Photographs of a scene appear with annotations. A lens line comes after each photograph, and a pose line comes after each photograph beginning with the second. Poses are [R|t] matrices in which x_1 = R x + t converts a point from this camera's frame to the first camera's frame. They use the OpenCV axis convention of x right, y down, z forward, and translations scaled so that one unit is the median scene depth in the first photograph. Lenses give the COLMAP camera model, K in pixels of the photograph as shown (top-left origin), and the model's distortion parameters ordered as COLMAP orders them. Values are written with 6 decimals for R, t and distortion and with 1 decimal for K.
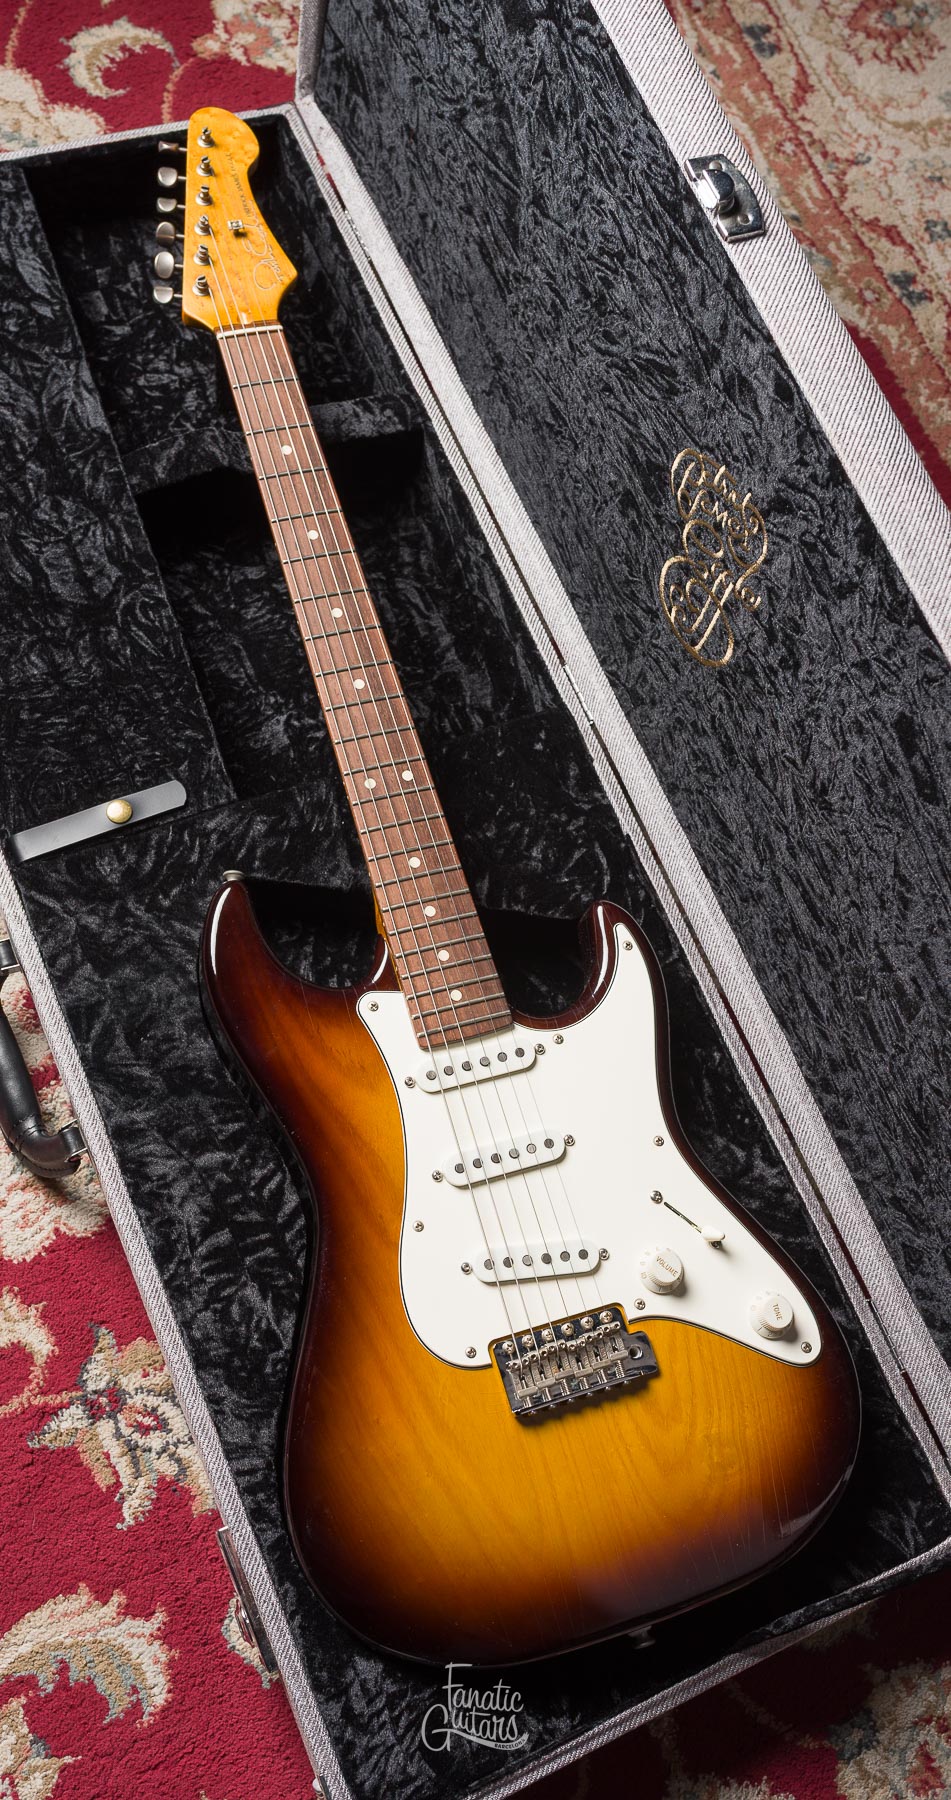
lens RADIAL K [[1737.1, 0, 511.0], [0, 1737.1, 891.6], [0, 0, 1]] dist [-0.002301, -0.000648]
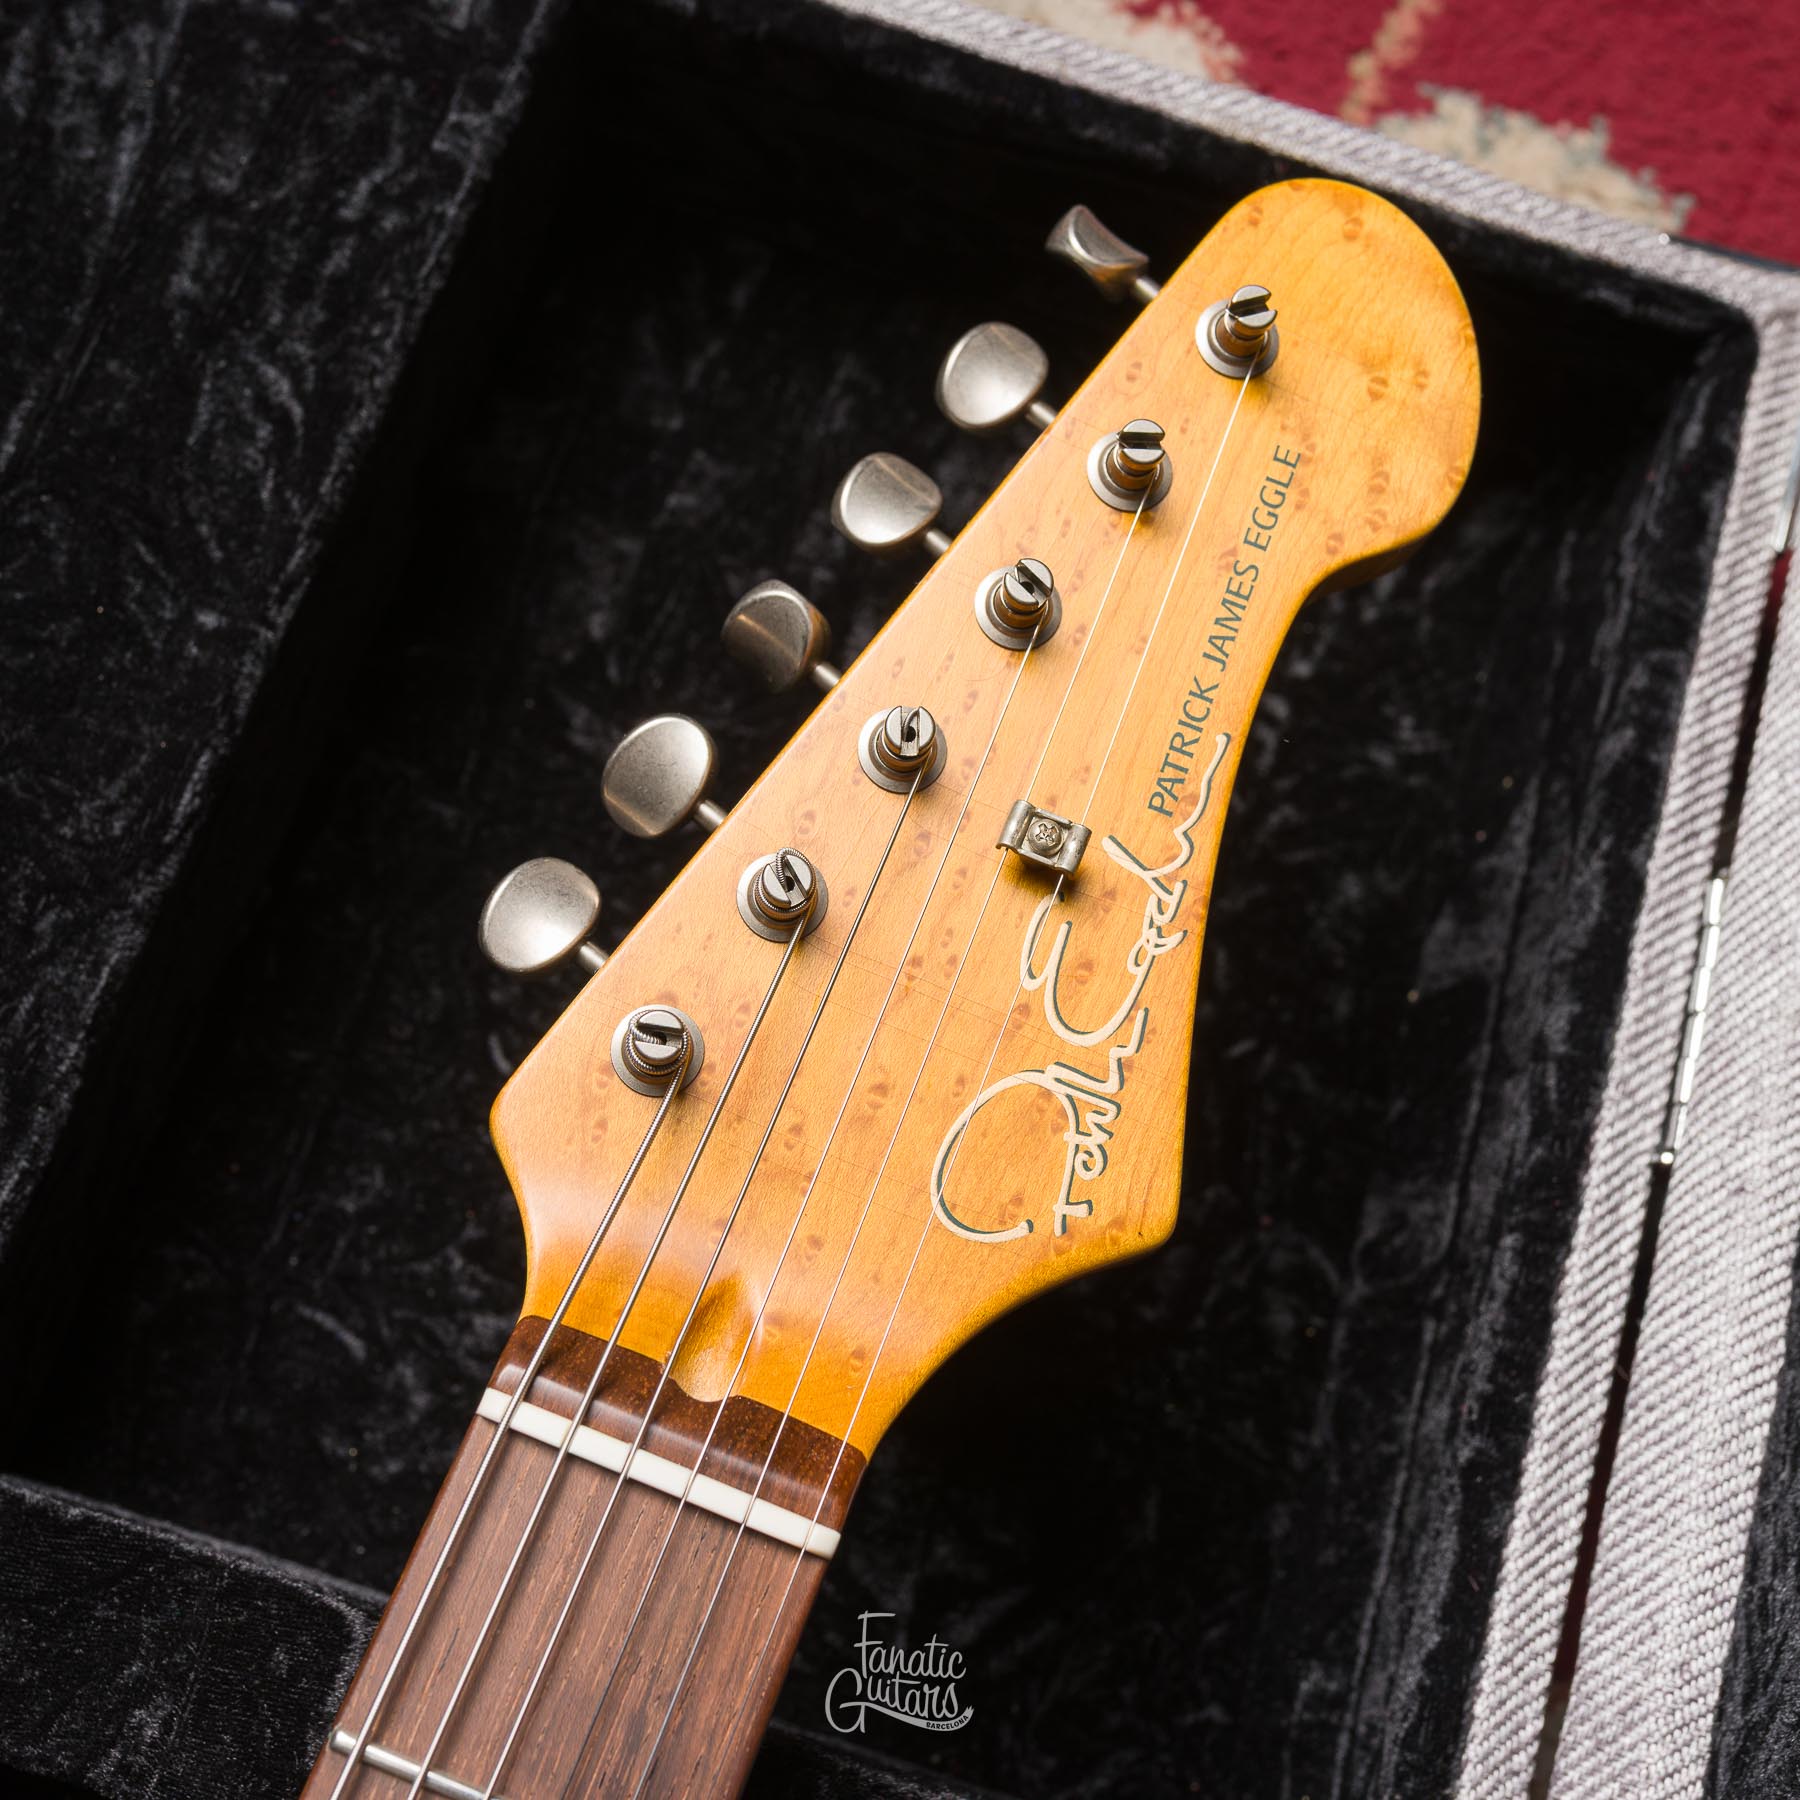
lens RADIAL K [[2801.9, 0, 933.2], [0, 2801.9, 848.0], [0, 0, 1]] dist [-0.005706, 0.012363]
pose [[0.774525, 0.571342, -0.271440, -0.092396], [-0.576969, 0.814009, 0.067053, -0.423764], [0.259265, 0.104678, 0.960117, 0.762369]]
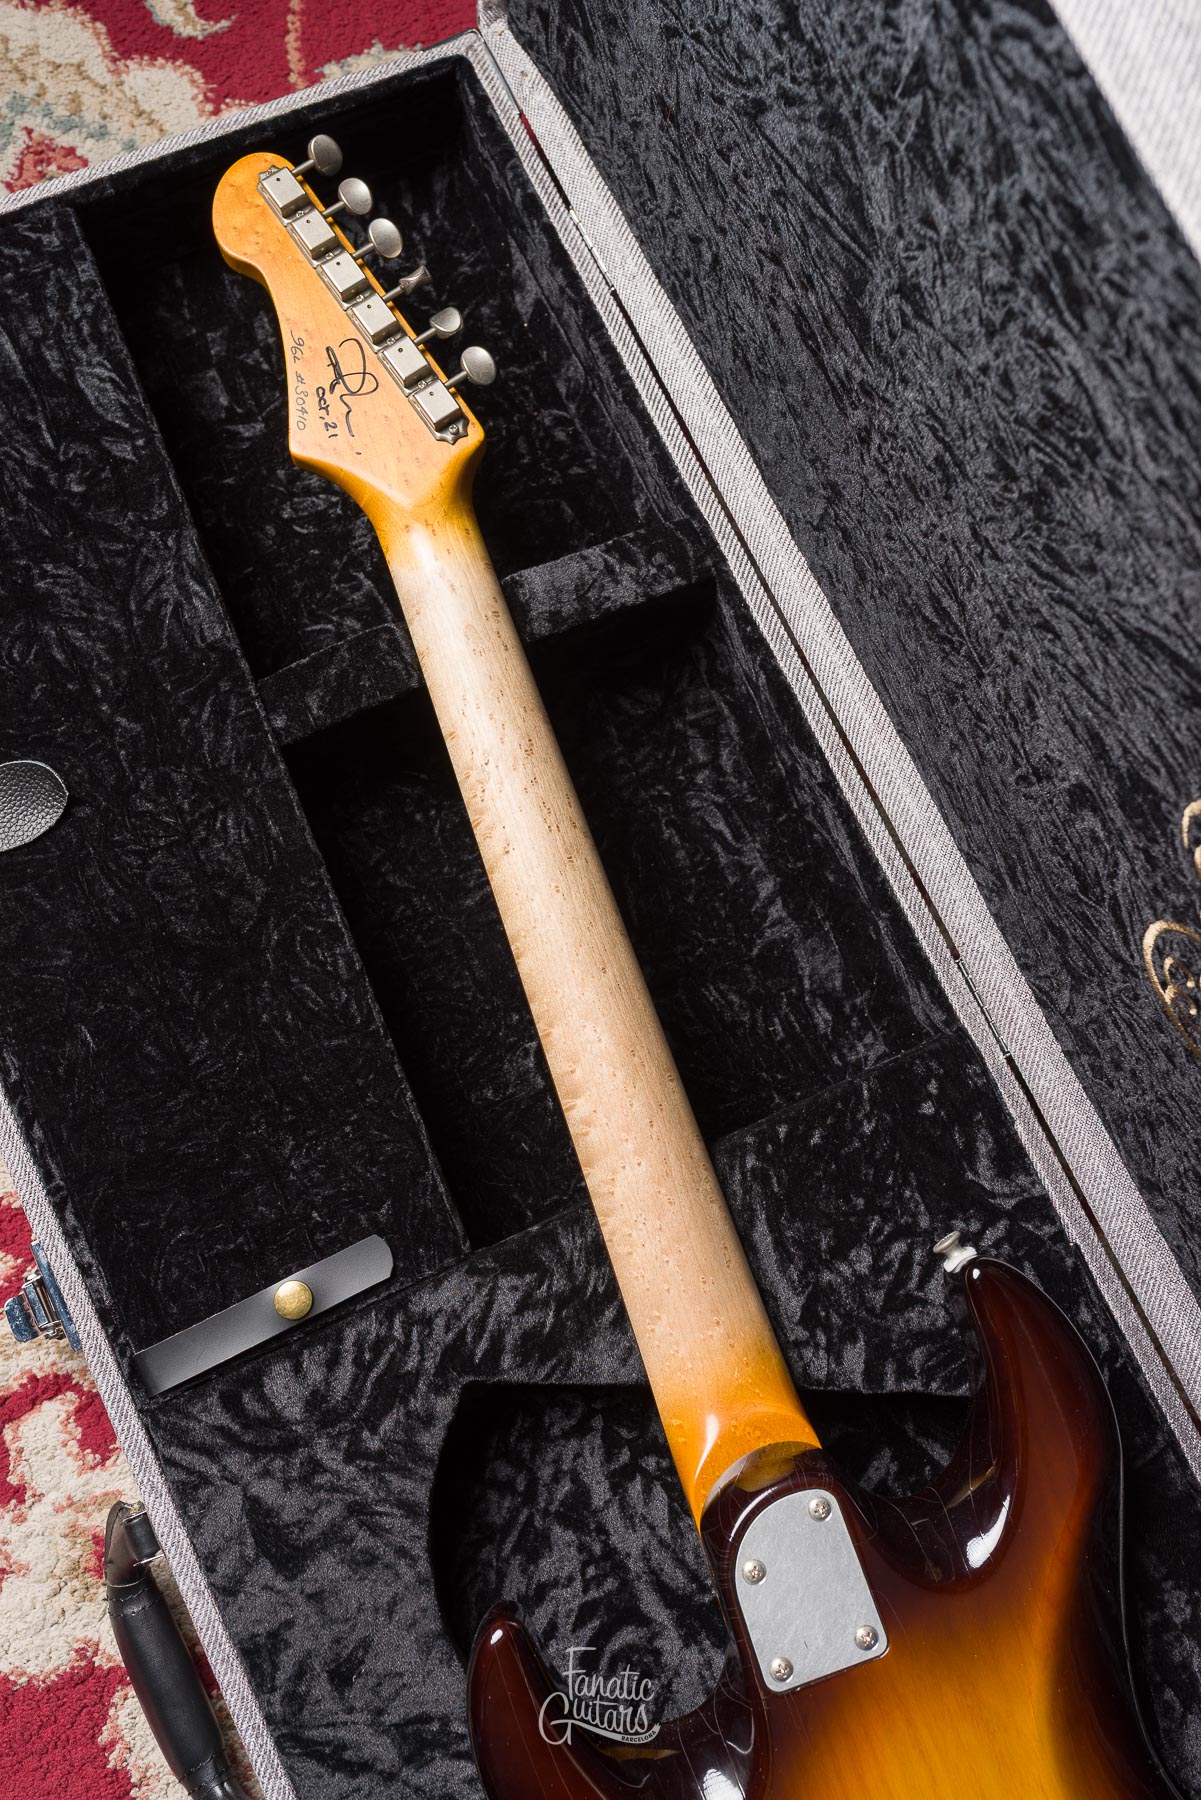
lens RADIAL K [[1732.7, 0, 600.5], [0, 1732.7, 900.0], [0, 0, 1]] dist [0.000076, -0.008714]
pose [[0.991378, -0.051831, -0.120347, -0.024136], [0.070782, 0.984743, 0.158967, -0.282726], [0.110271, -0.166115, 0.979921, 0.389211]]
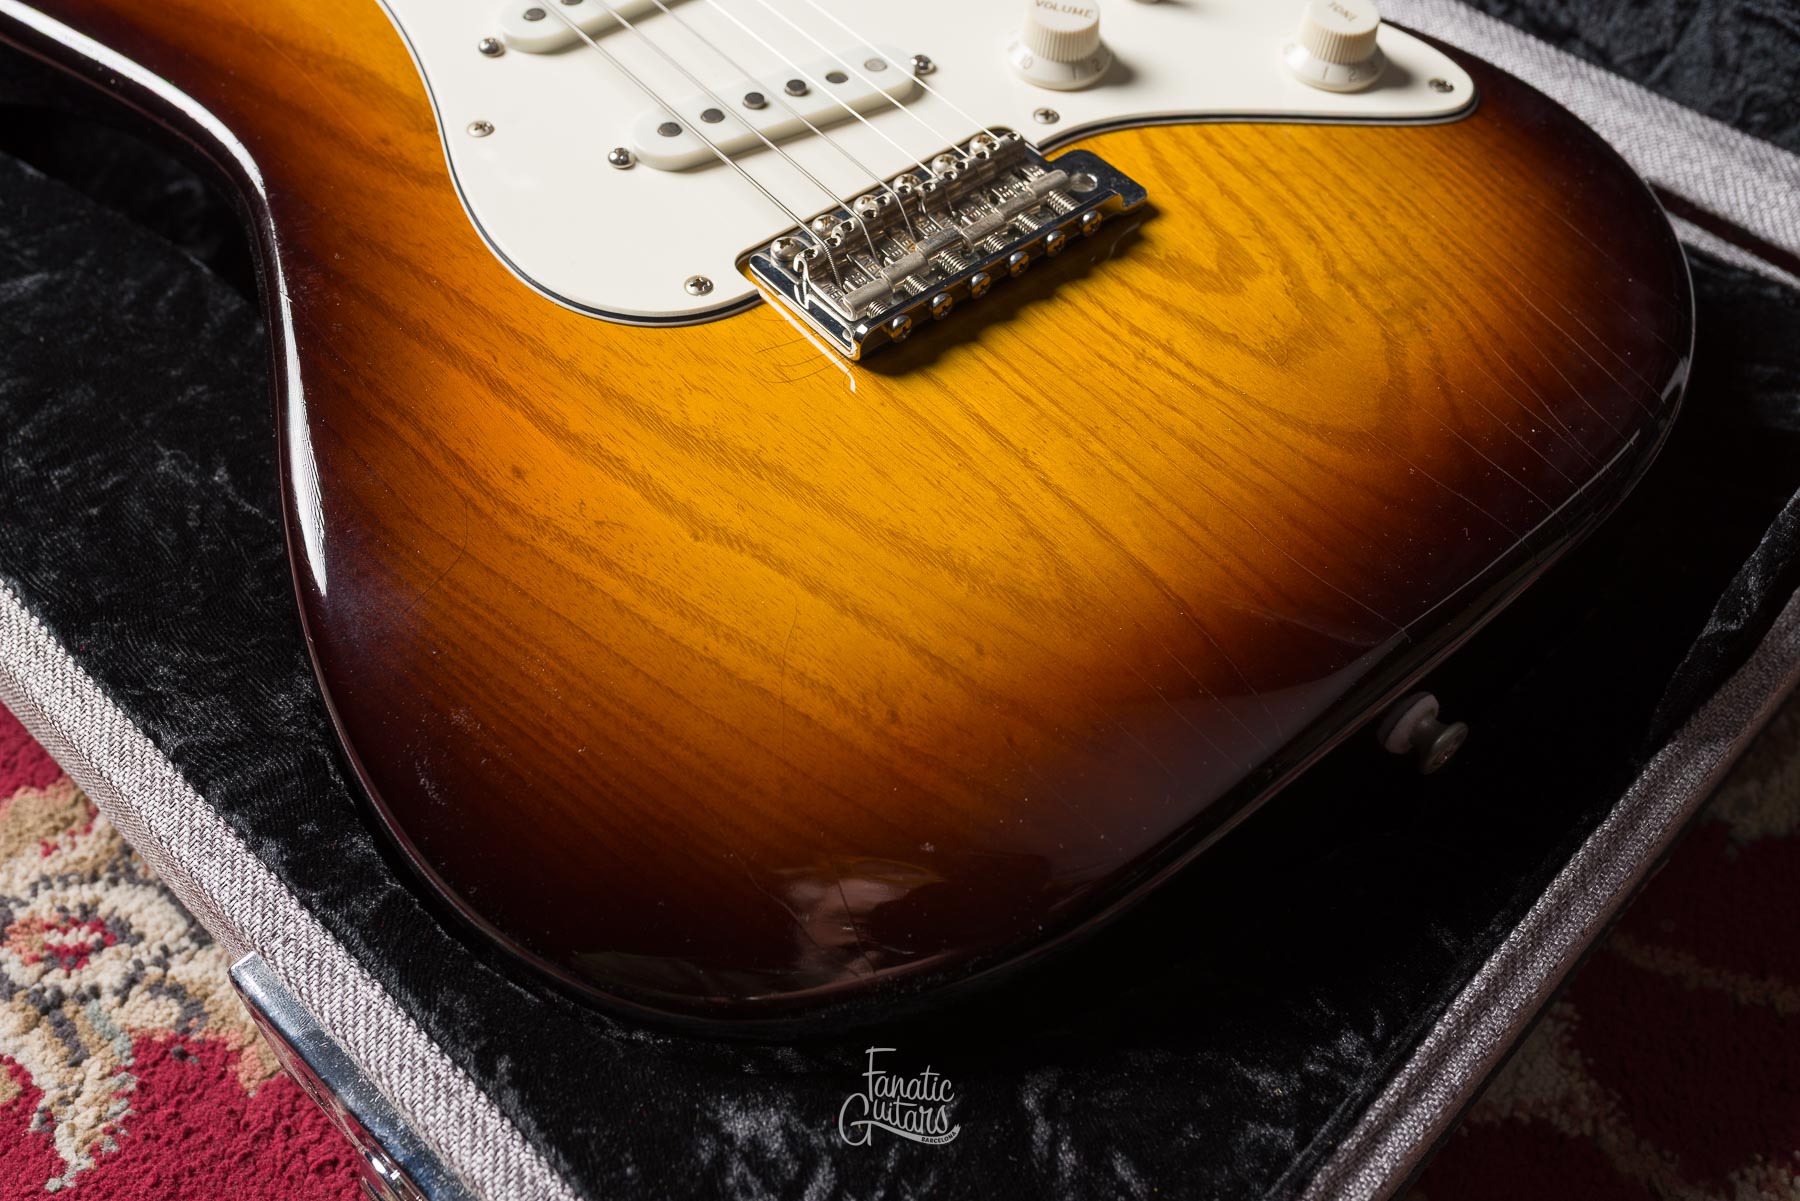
lens RADIAL K [[1785.7, 0, 900.0], [0, 1785.7, 600.5], [0, 0, 1]] dist [-0.001949, 0.001451]
pose [[0.912355, -0.396042, 0.103724, -0.044734], [0.409398, 0.883271, -0.228528, 0.379973], [-0.001110, 0.250963, 0.967996, 0.542152]]
